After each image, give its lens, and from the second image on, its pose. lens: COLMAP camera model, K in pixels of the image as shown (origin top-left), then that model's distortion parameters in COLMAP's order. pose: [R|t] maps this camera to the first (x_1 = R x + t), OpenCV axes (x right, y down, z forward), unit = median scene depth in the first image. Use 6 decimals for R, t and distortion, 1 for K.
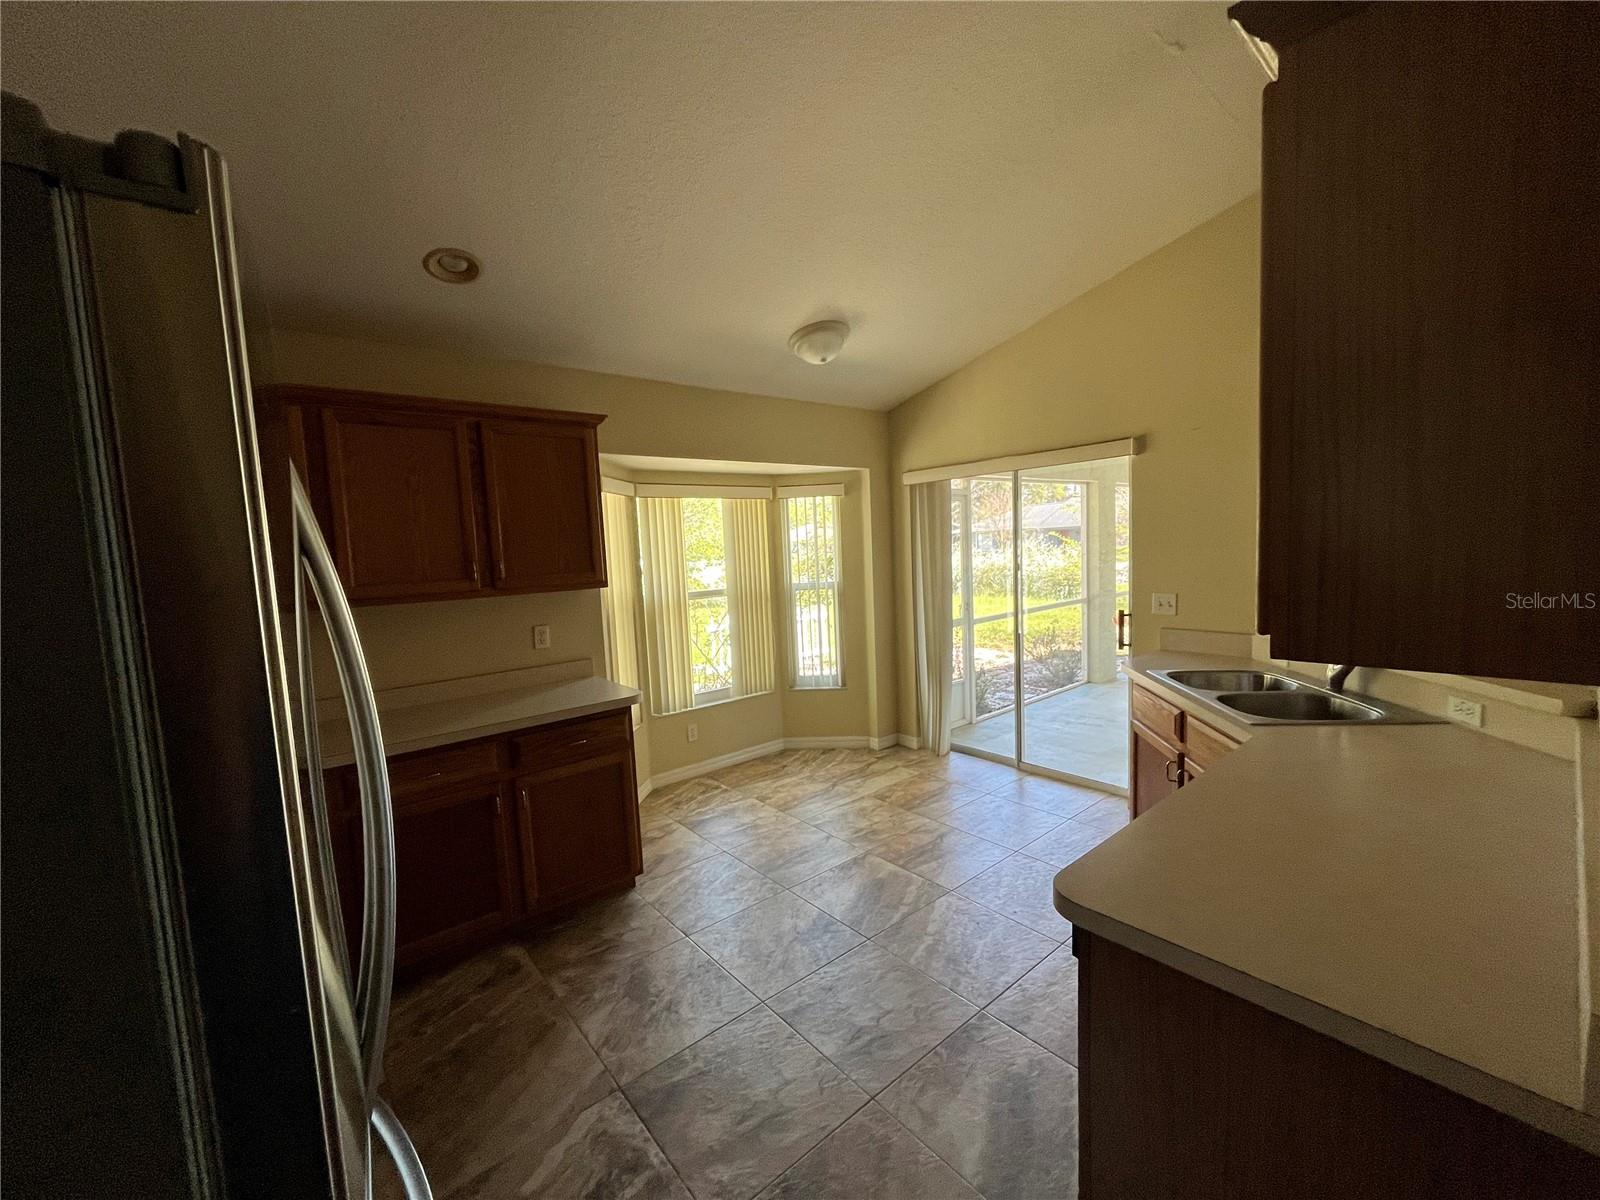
lens RADIAL K [[643.9, 0, 800.0], [0, 643.9, 600.0], [0, 0, 1]] dist [0.001002, 0.000117]
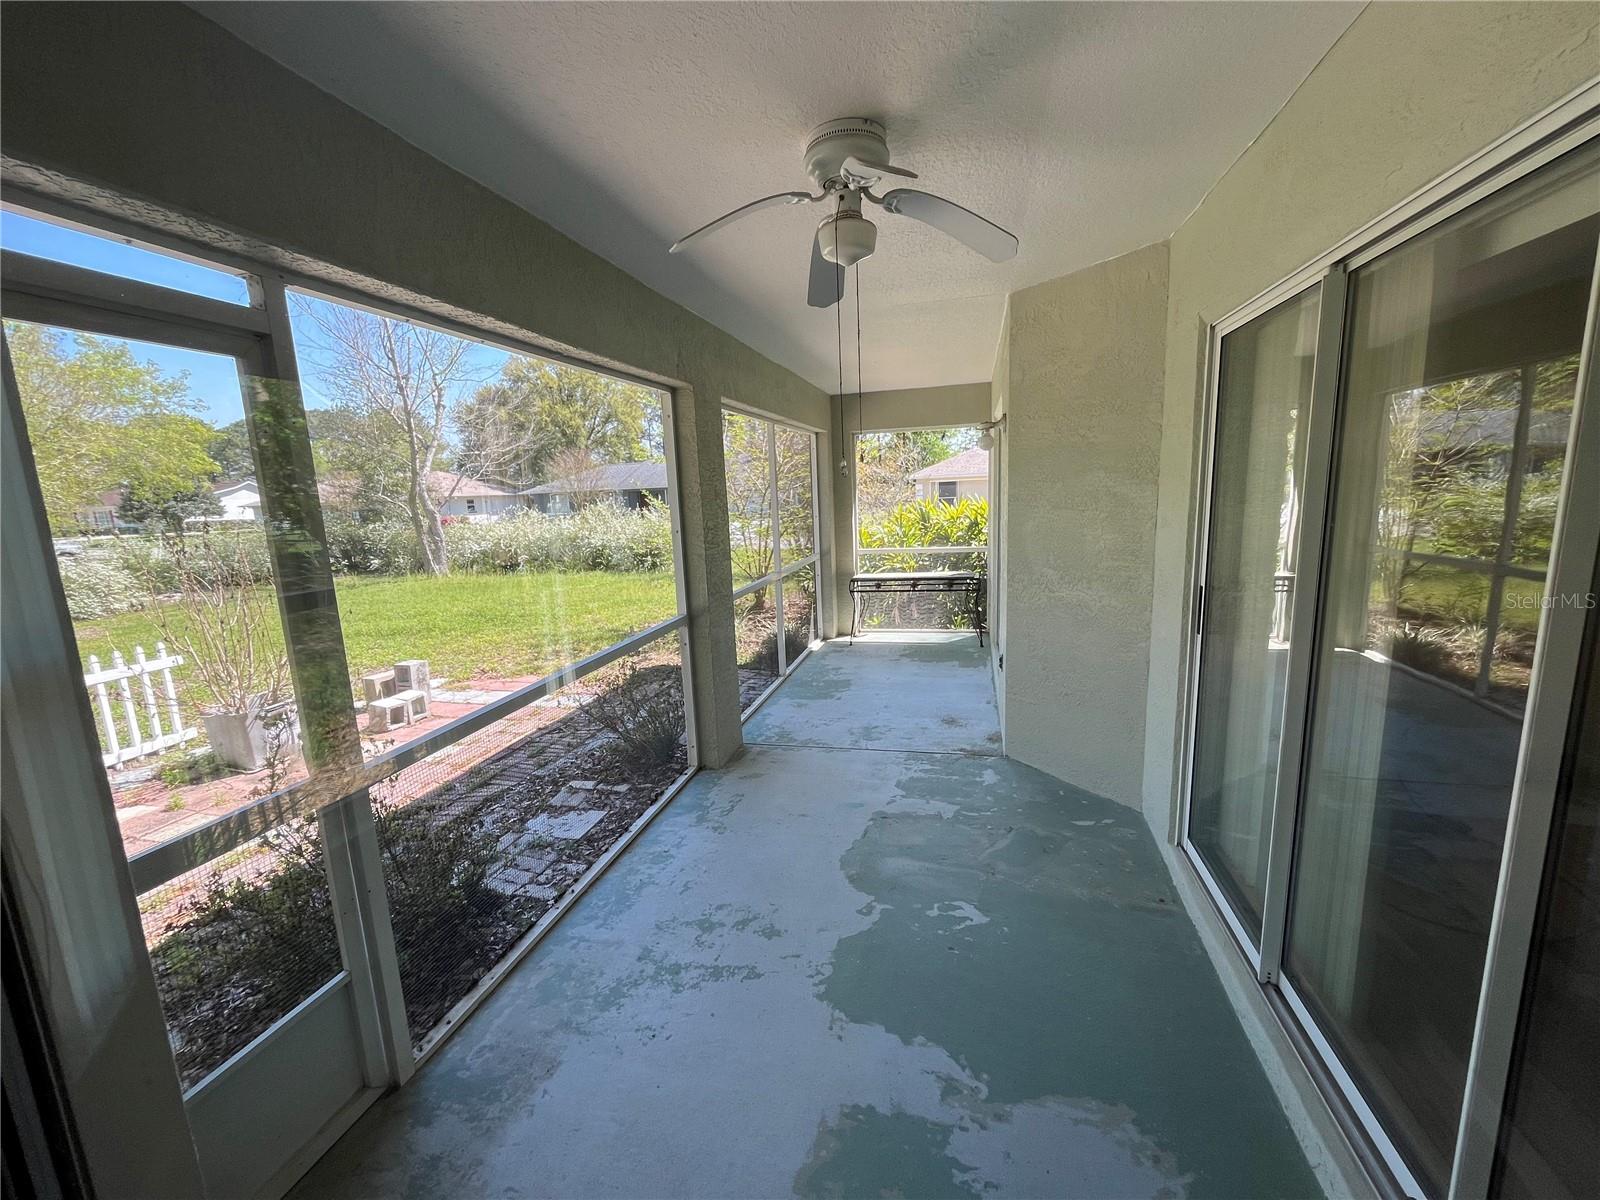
lens RADIAL K [[643.9, 0, 800.0], [0, 643.9, 600.0], [0, 0, 1]] dist [0.001002, 0.000117]
pose [[0.814422, -0.091784, 0.572968, 0.216226], [0.058606, 0.995373, 0.076145, -0.048752], [-0.577306, -0.028435, 0.816033, 0.509854]]
